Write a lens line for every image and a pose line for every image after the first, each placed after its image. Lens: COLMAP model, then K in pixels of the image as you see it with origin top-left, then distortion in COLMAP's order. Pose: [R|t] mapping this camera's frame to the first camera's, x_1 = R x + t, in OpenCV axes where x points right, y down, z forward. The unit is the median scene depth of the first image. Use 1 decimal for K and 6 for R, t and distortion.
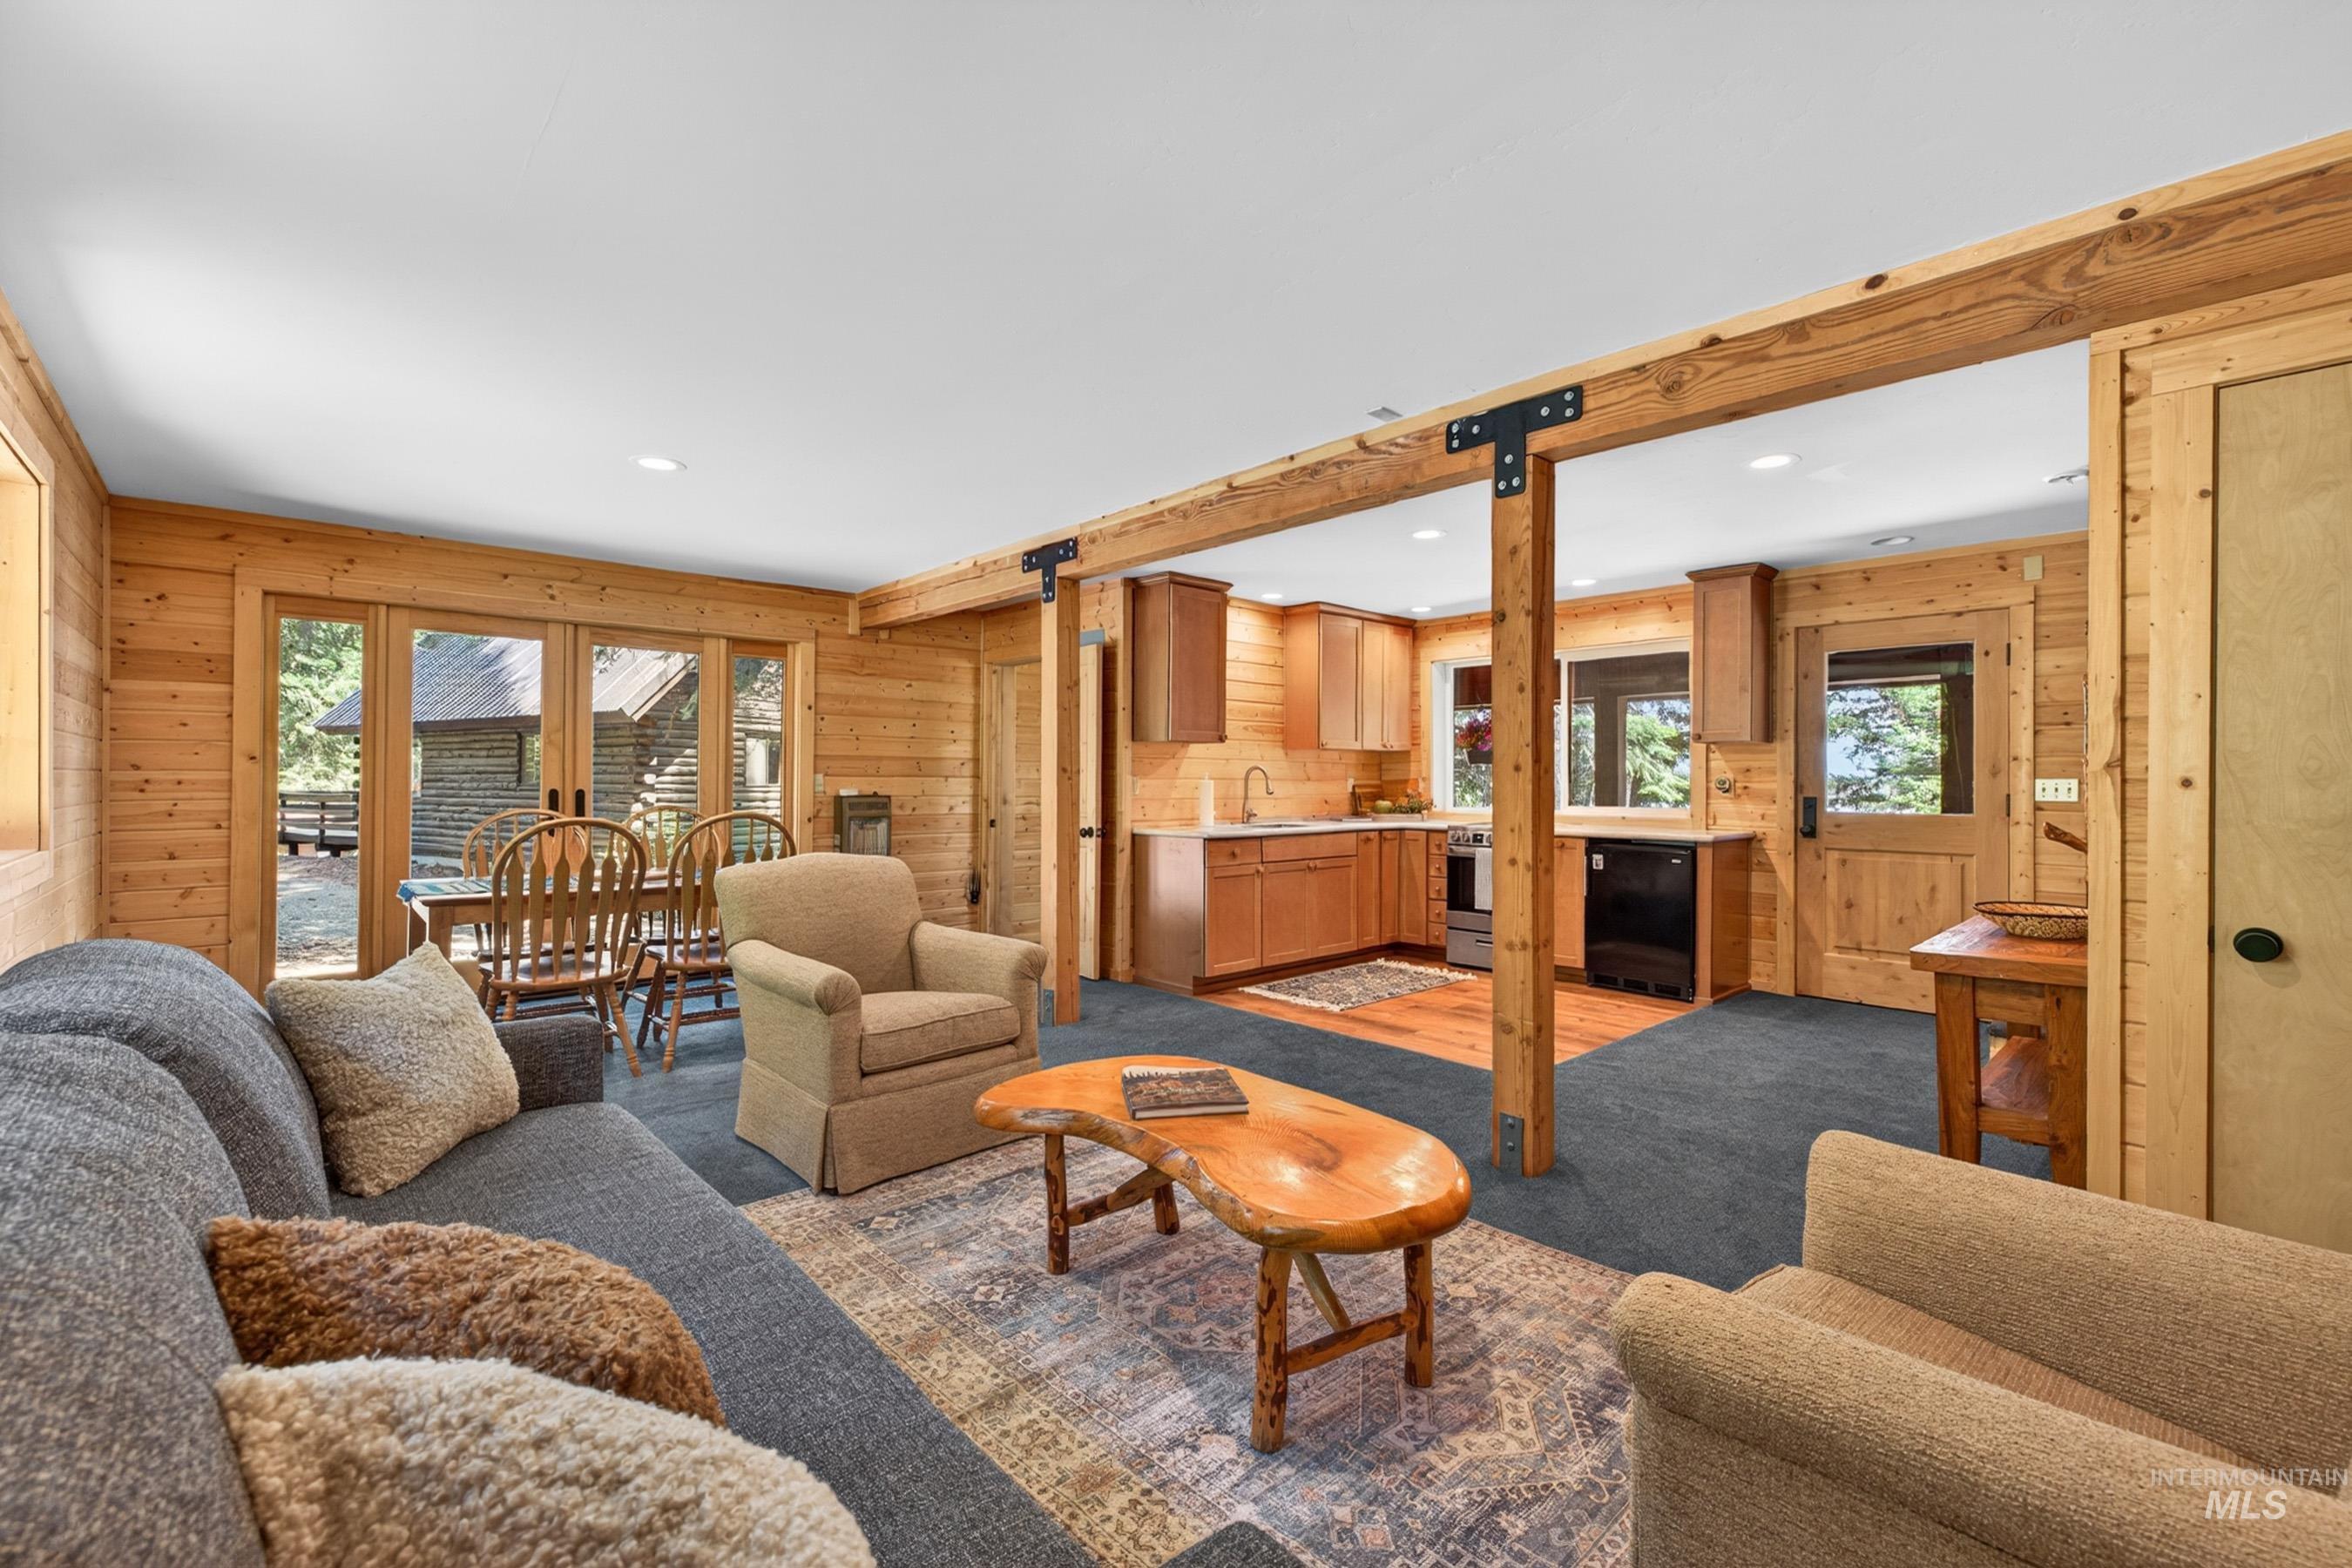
lens RADIAL K [[993.6, 0, 1180.0], [0, 993.6, 775.1], [0, 0, 1]] dist [0.016974, -0.000679]
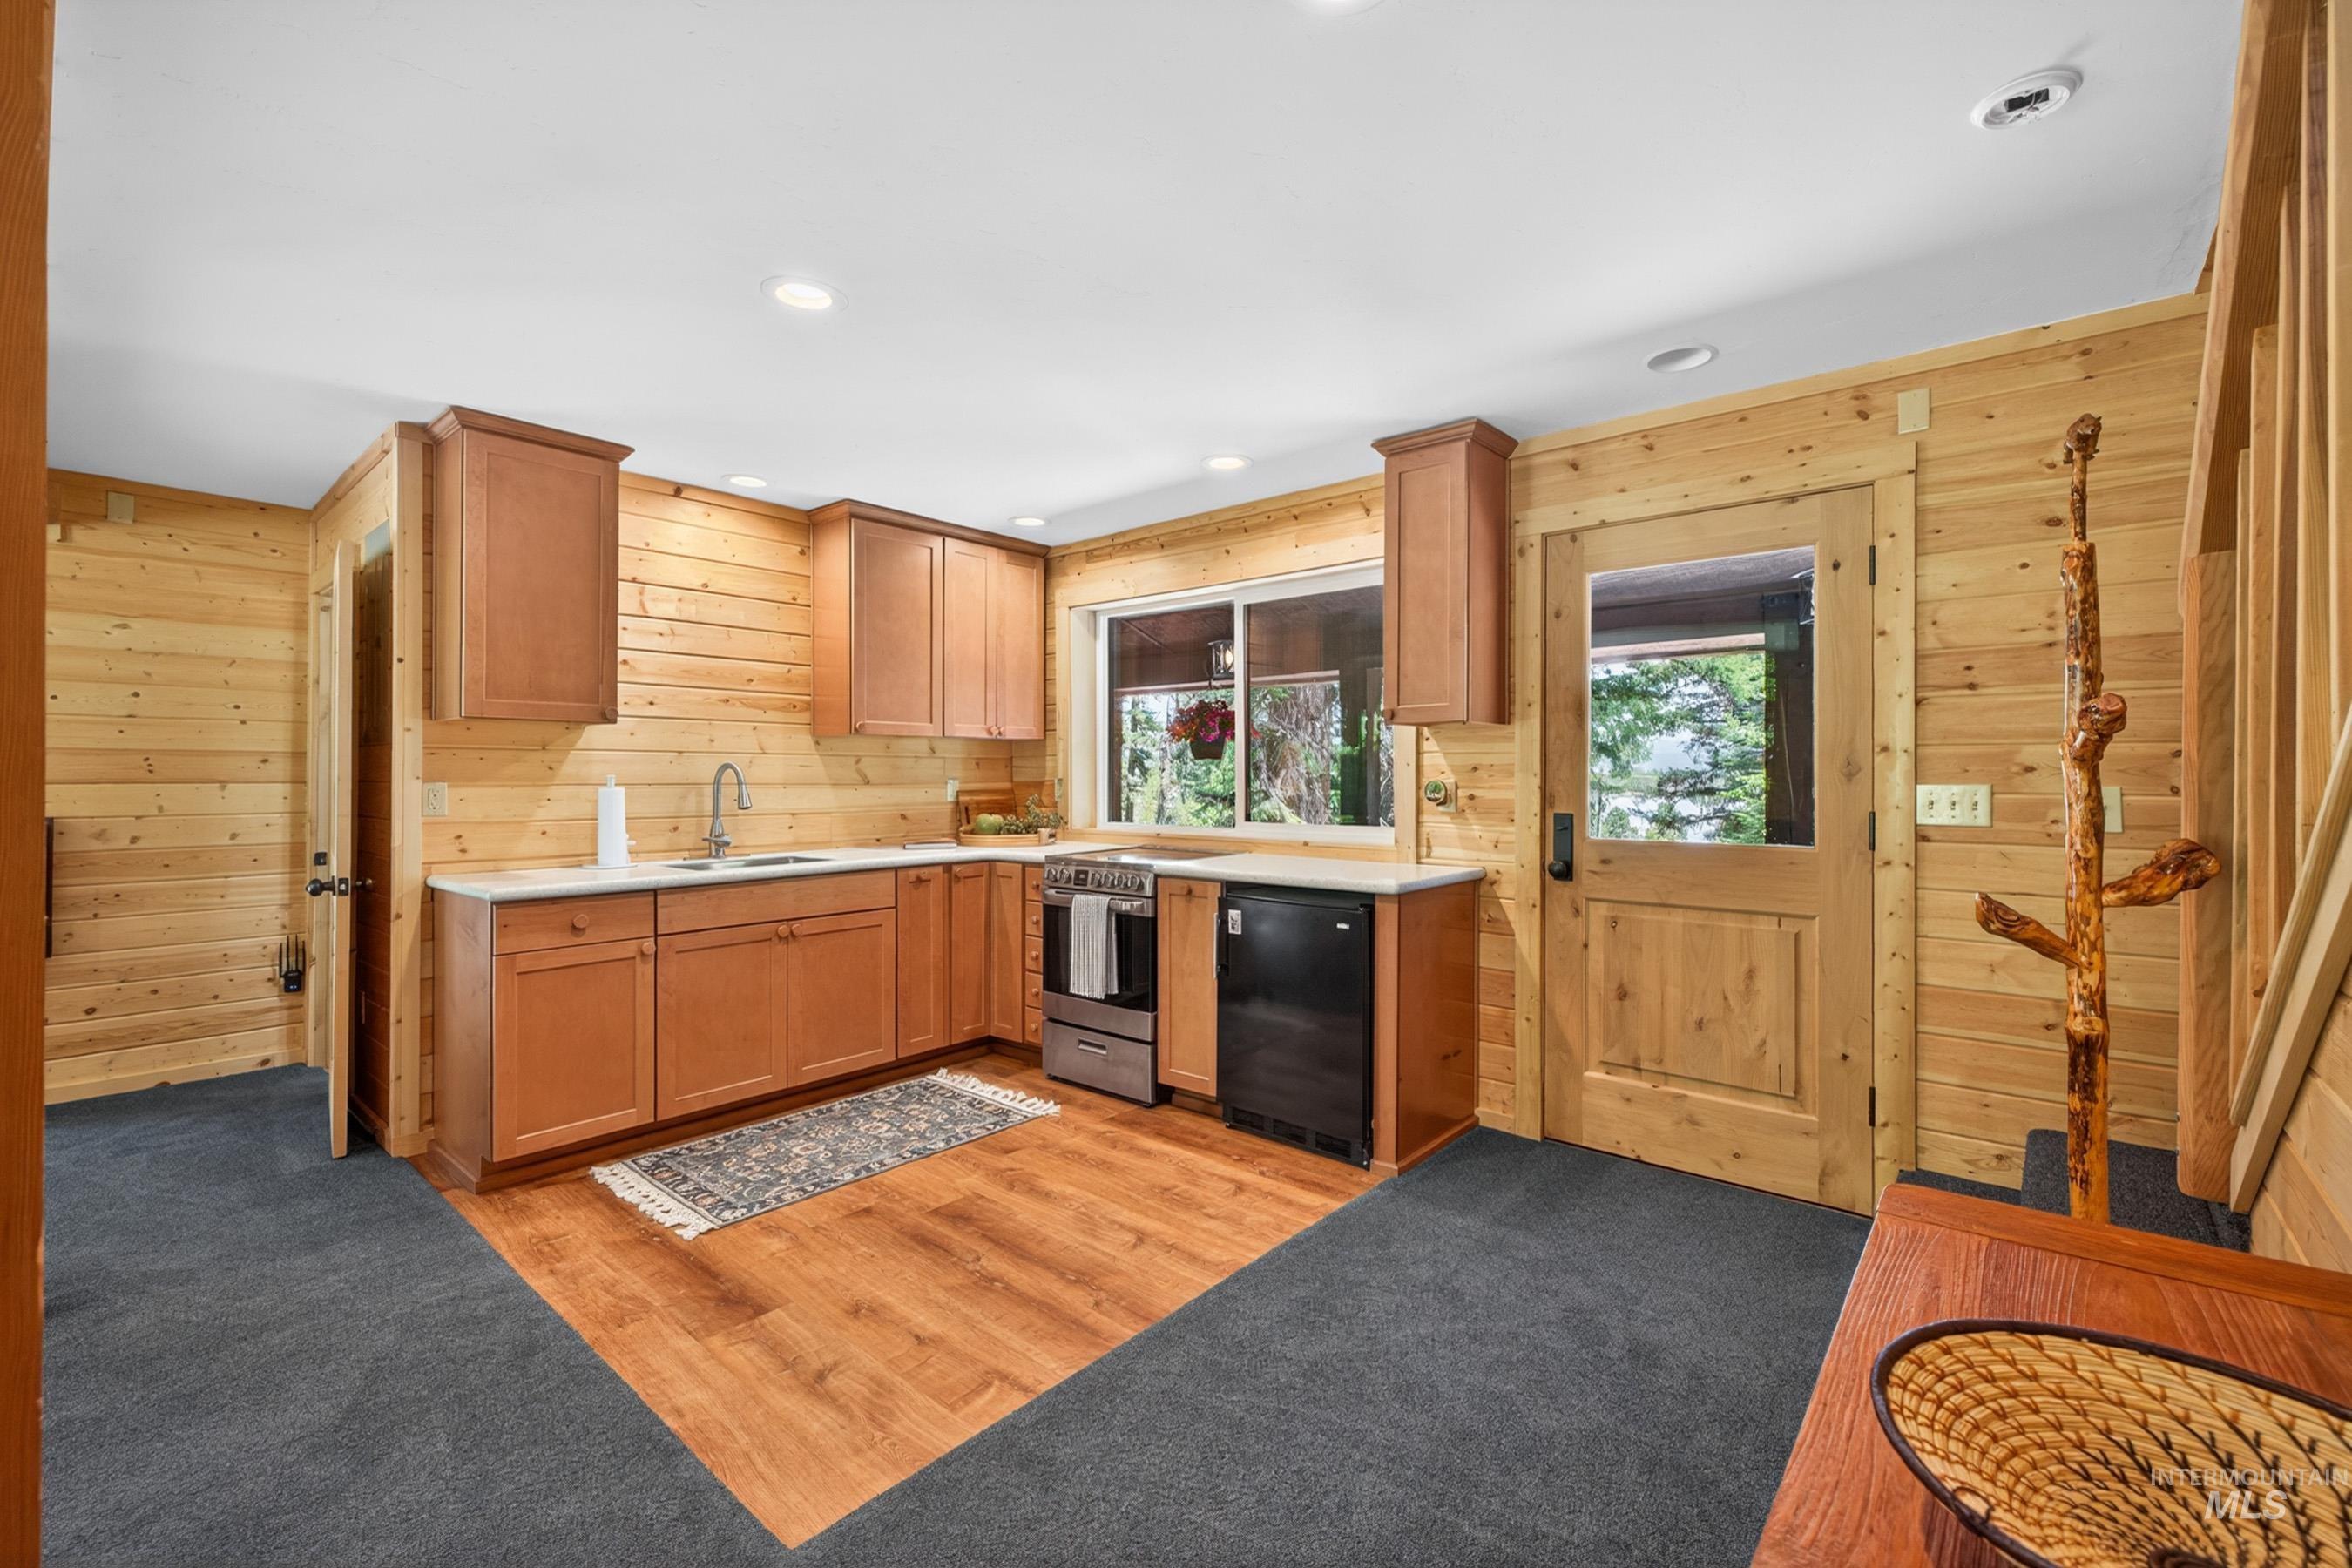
lens RADIAL K [[993.6, 0, 1166.9], [0, 993.6, 775.8], [0, 0, 1]] dist [0.016974, -0.000679]
pose [[0.994336, -0.003754, 0.106214, 0.311059], [0.003086, 0.999974, 0.006451, -0.005103], [-0.106235, -0.006087, 0.994322, 0.404953]]
